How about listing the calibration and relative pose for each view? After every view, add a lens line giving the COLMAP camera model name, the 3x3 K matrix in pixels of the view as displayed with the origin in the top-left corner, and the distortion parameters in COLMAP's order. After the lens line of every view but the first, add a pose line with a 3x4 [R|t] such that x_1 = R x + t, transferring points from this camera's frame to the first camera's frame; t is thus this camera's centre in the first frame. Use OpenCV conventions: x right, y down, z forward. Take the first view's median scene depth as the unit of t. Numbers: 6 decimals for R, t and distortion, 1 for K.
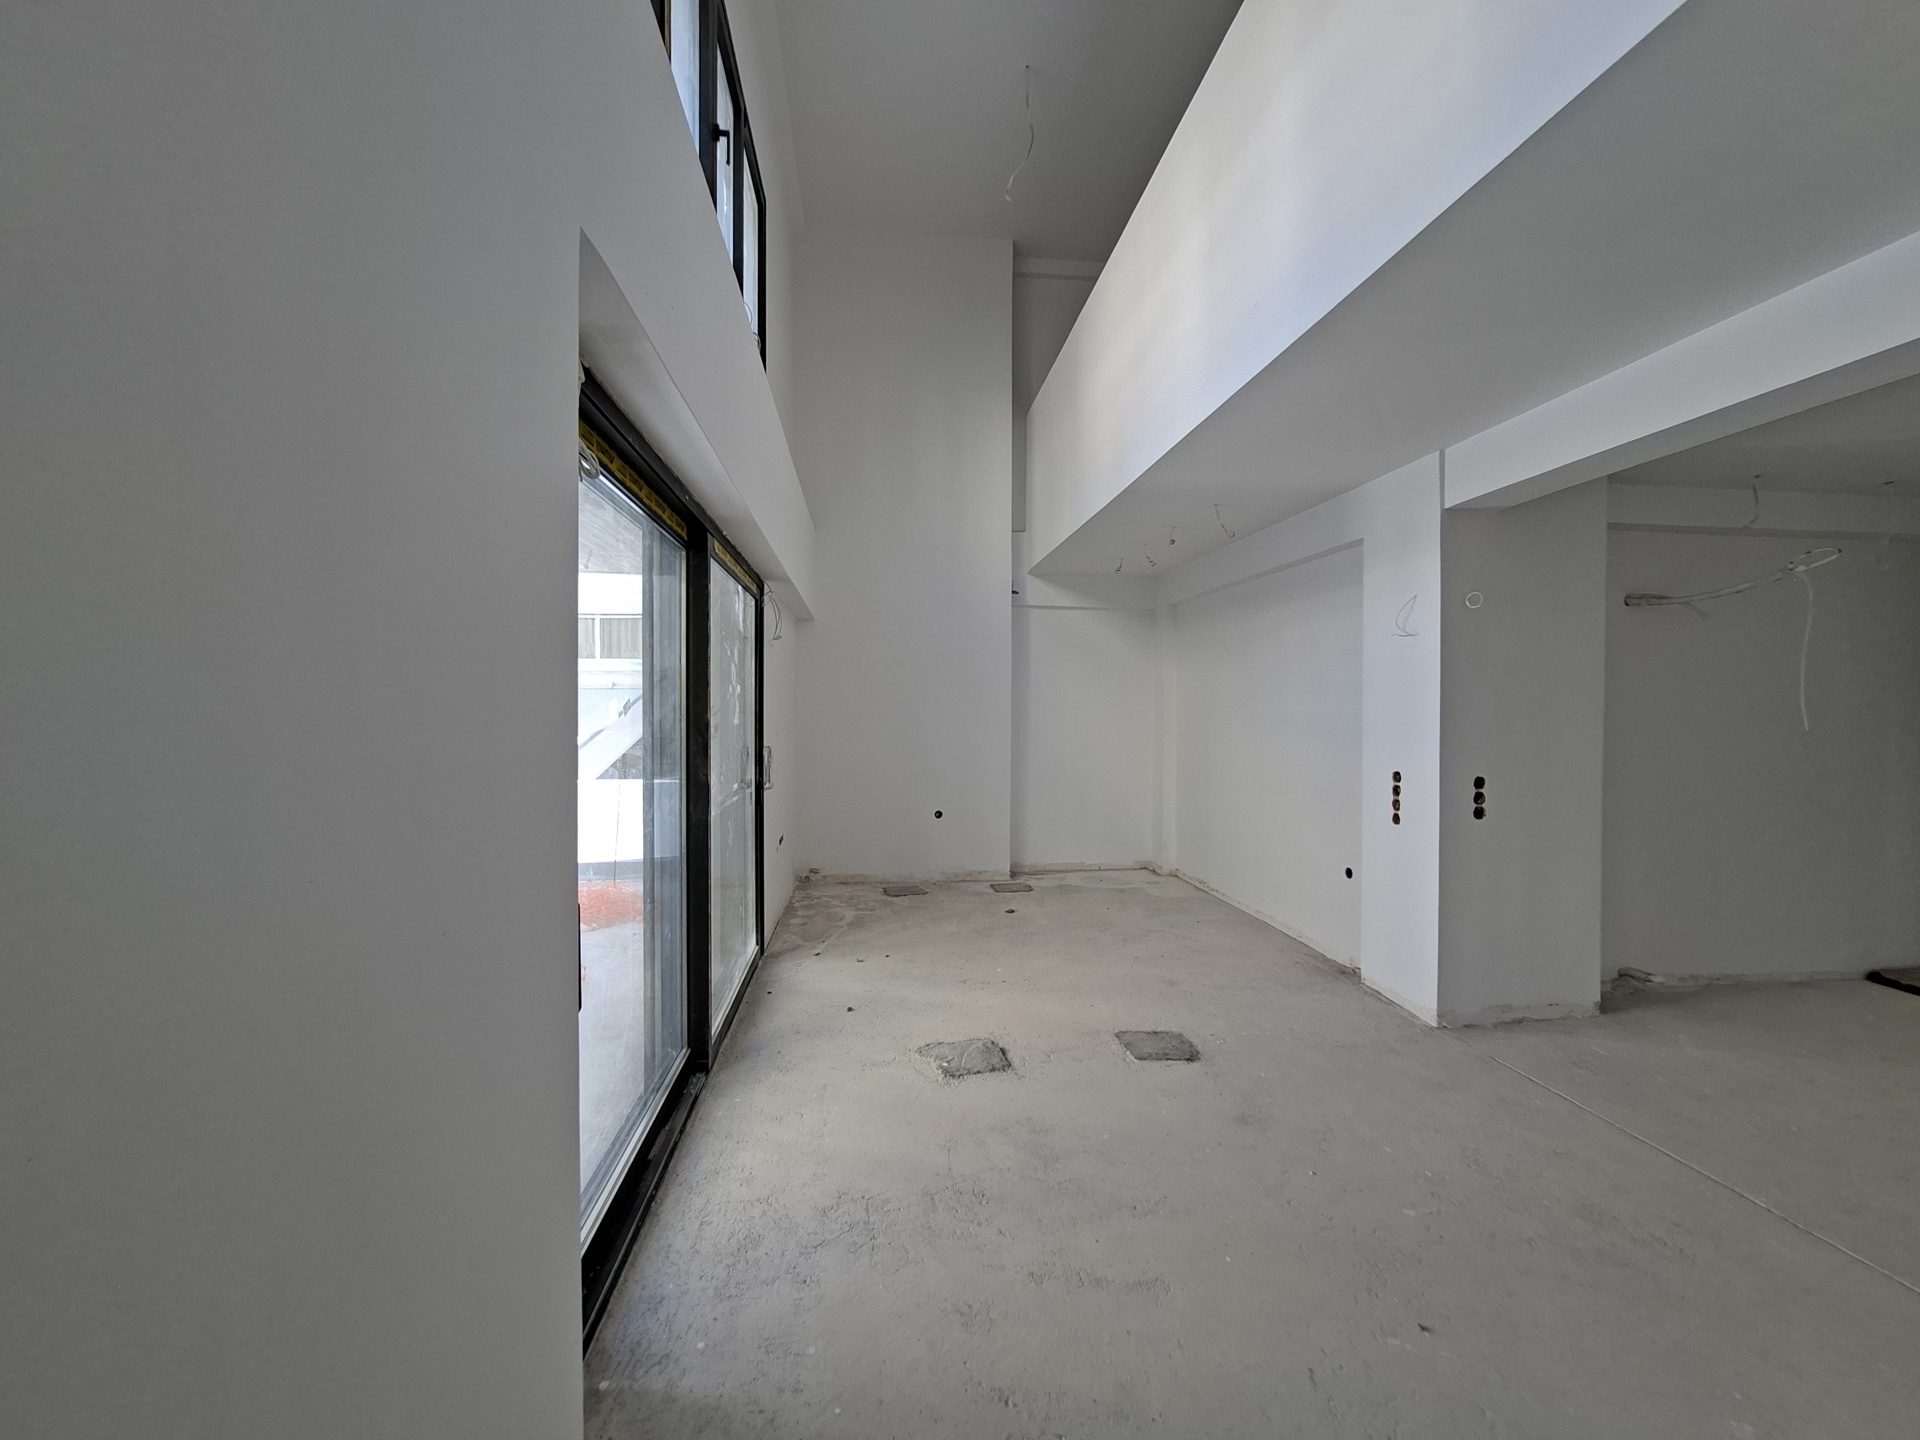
lens RADIAL K [[751.0, 0, 960.8], [0, 751.0, 722.4], [0, 0, 1]] dist [-0.008067, 0.000956]
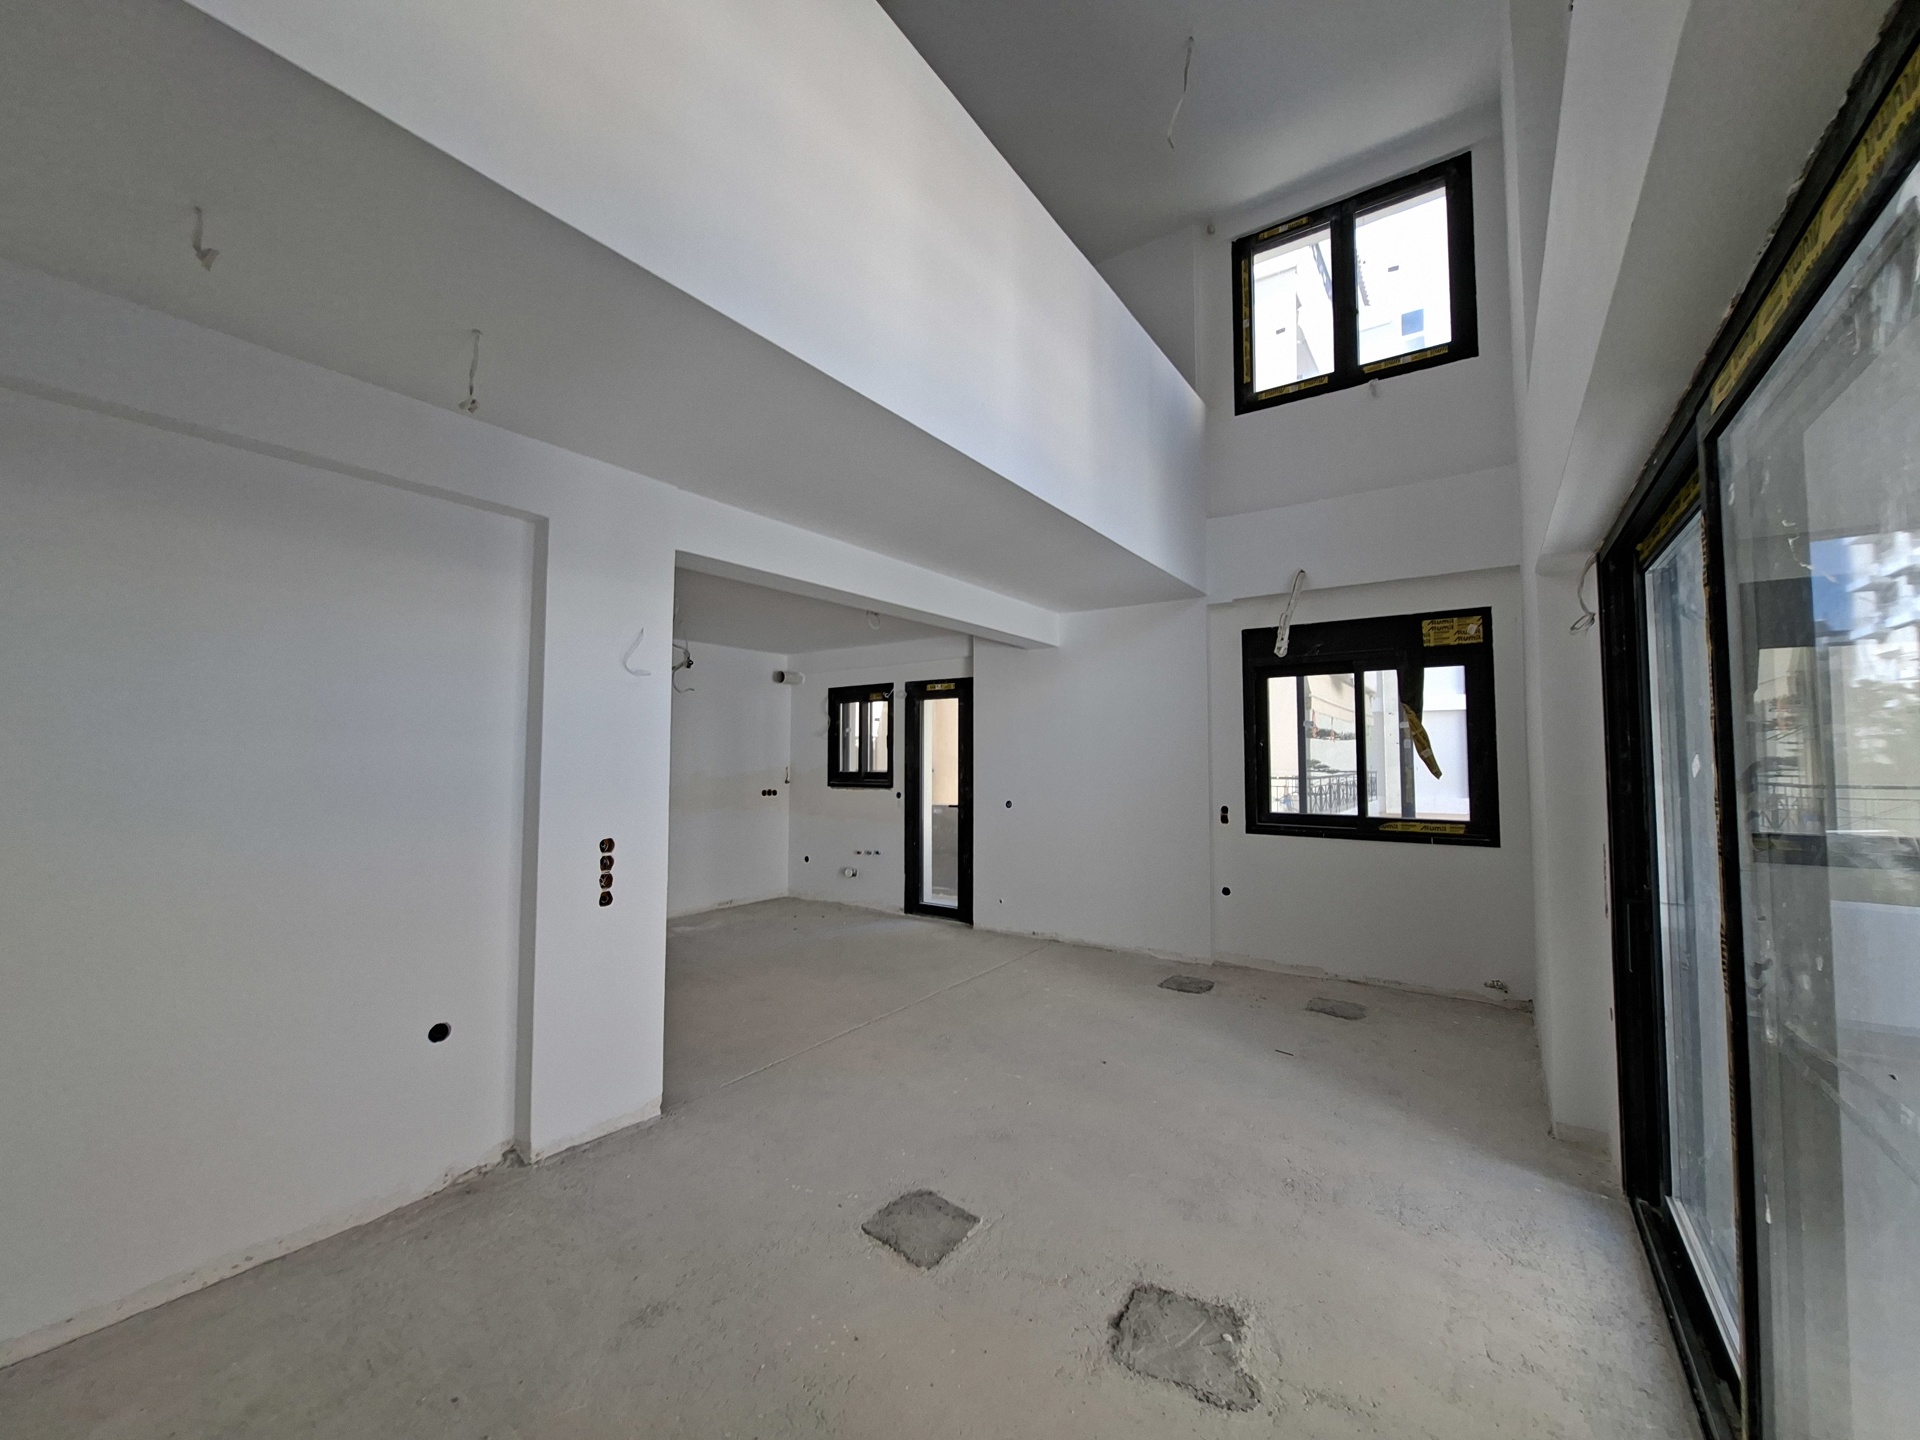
lens RADIAL K [[751.0, 0, 968.3], [0, 751.0, 716.3], [0, 0, 1]] dist [-0.008067, 0.000956]
pose [[-0.748022, 0.030604, 0.662968, -0.250130], [0.005080, 0.999171, -0.040393, -0.031913], [-0.663655, -0.026847, -0.747557, 1.414609]]
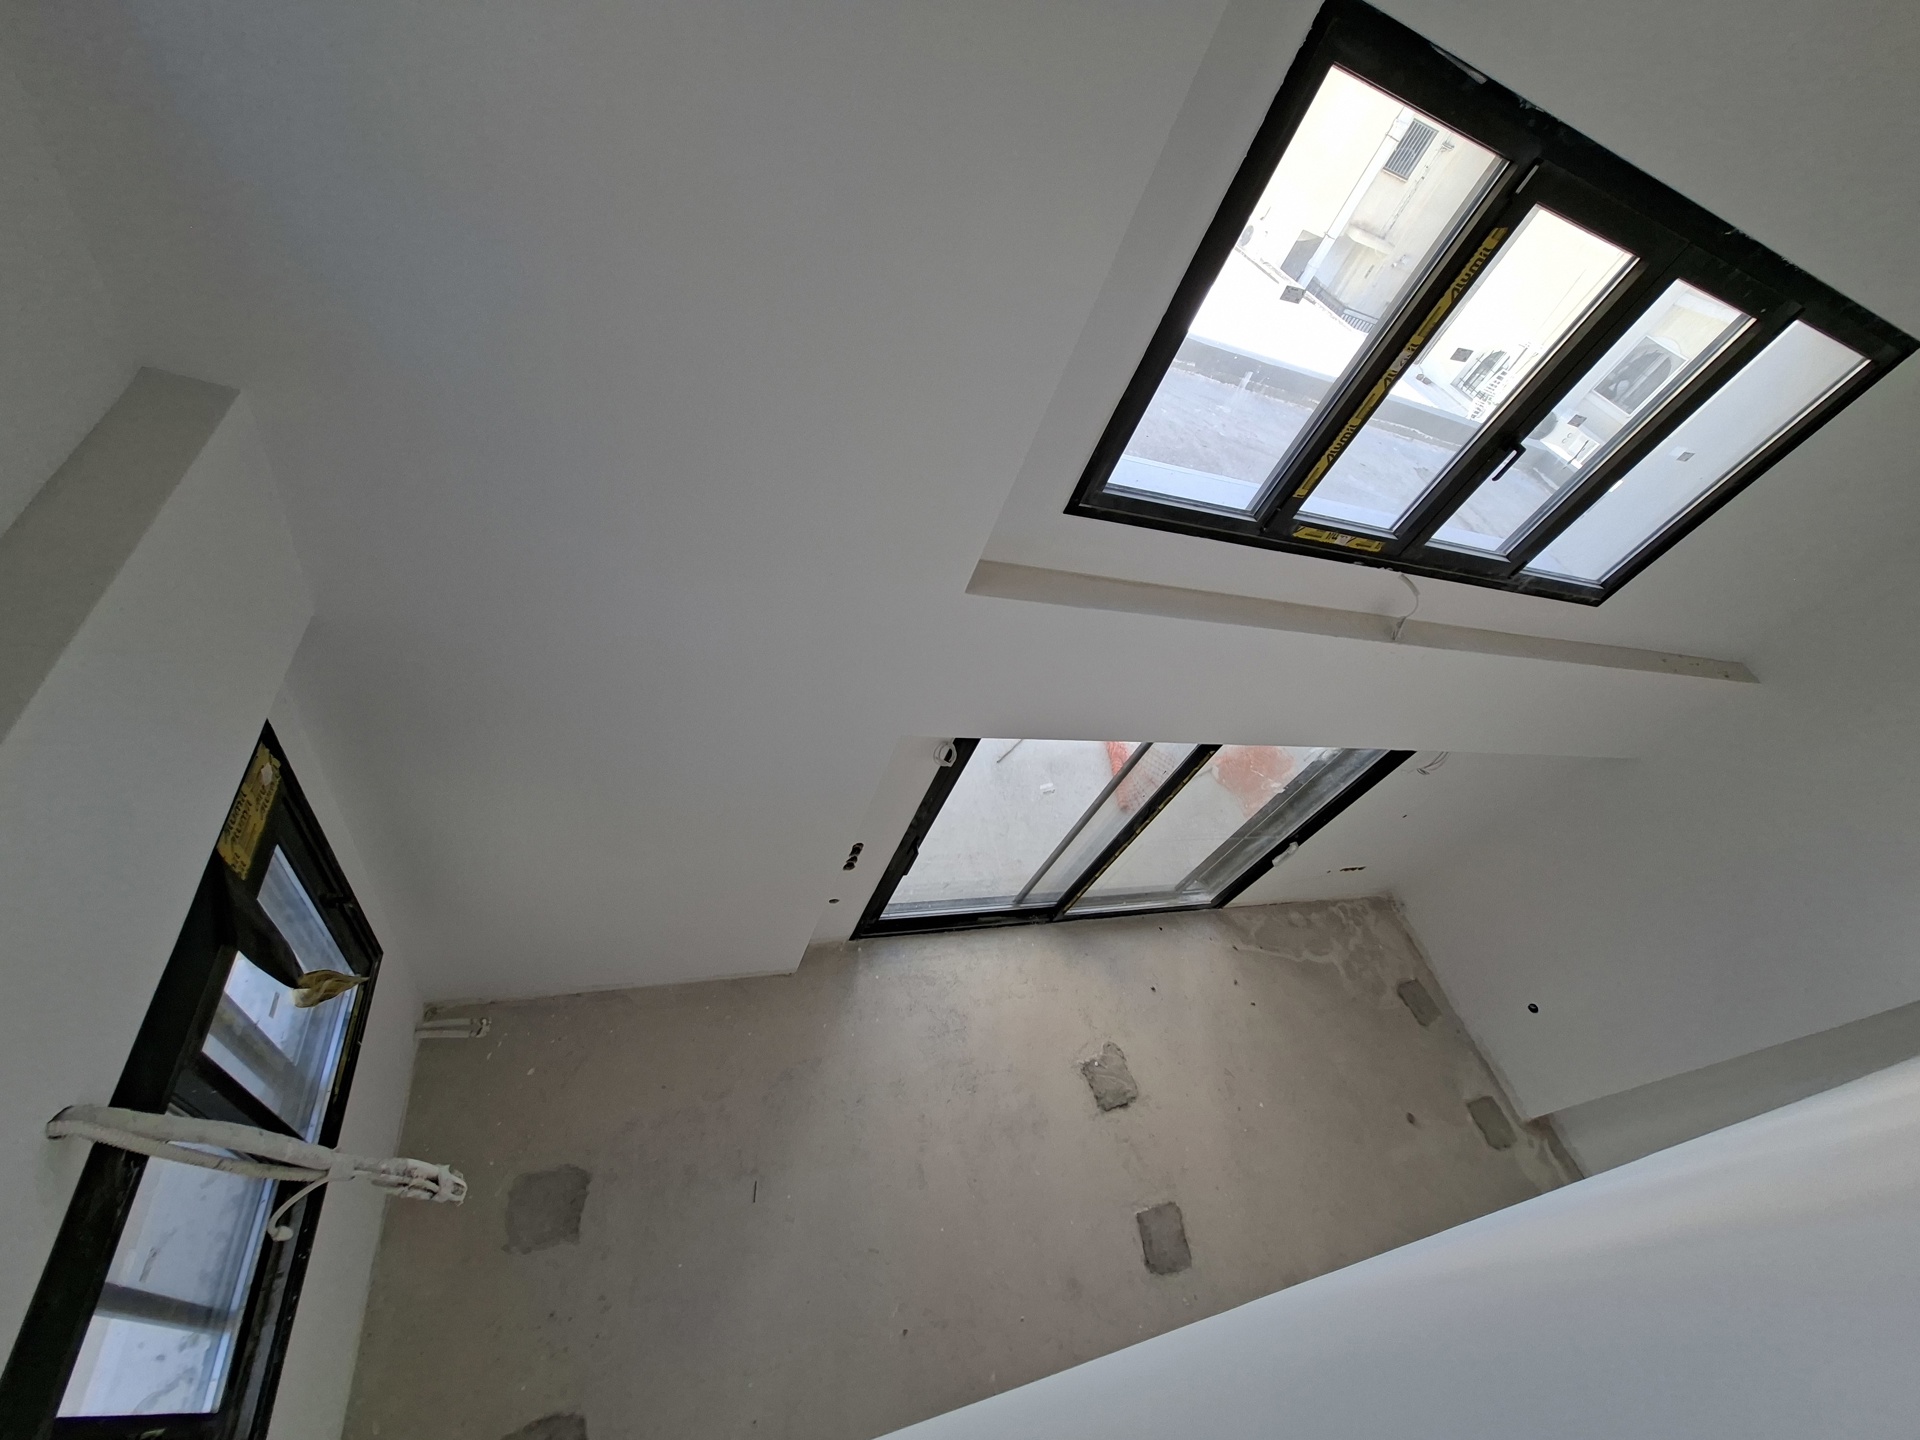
lens RADIAL K [[751.0, 0, 961.4], [0, 751.0, 720.4], [0, 0, 1]] dist [-0.008067, 0.000956]
pose [[0.118538, 0.763052, -0.635374, 0.330795], [-0.344028, 0.631812, 0.694592, -0.818417], [0.931447, 0.136251, 0.337405, 0.124274]]
